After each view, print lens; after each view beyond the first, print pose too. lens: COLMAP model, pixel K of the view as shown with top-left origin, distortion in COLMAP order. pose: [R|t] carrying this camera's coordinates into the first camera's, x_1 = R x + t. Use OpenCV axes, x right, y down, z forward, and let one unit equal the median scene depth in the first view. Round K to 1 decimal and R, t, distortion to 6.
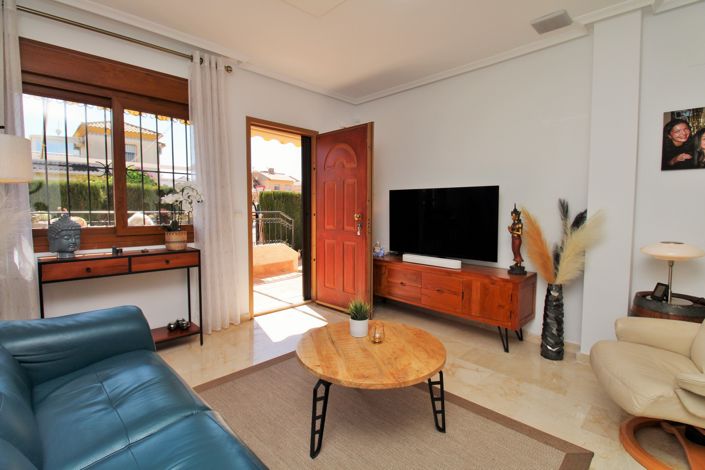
lens RADIAL K [[331.7, 0, 355.3], [0, 331.7, 228.0], [0, 0, 1]] dist [-0.001594, -0.012776]
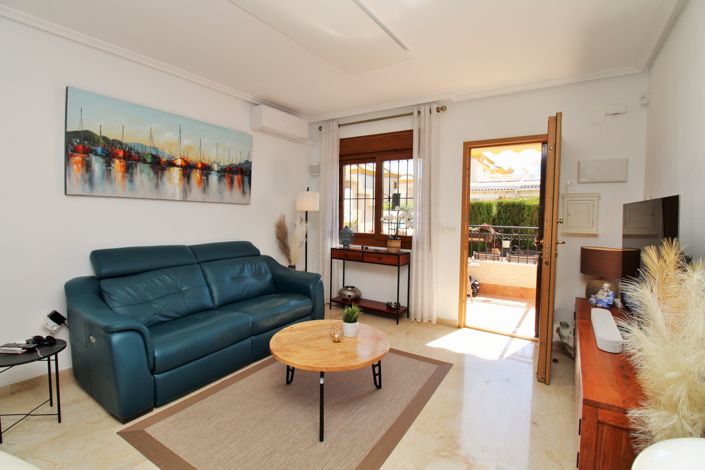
lens RADIAL K [[328.8, 0, 354.5], [0, 328.8, 227.5], [0, 0, 1]] dist [0.003790, -0.013756]
pose [[0.202863, 0.041126, -0.978343, 0.848666], [-0.073668, 0.996927, 0.026632, -0.070003], [0.976432, 0.066670, 0.205270, 0.549703]]
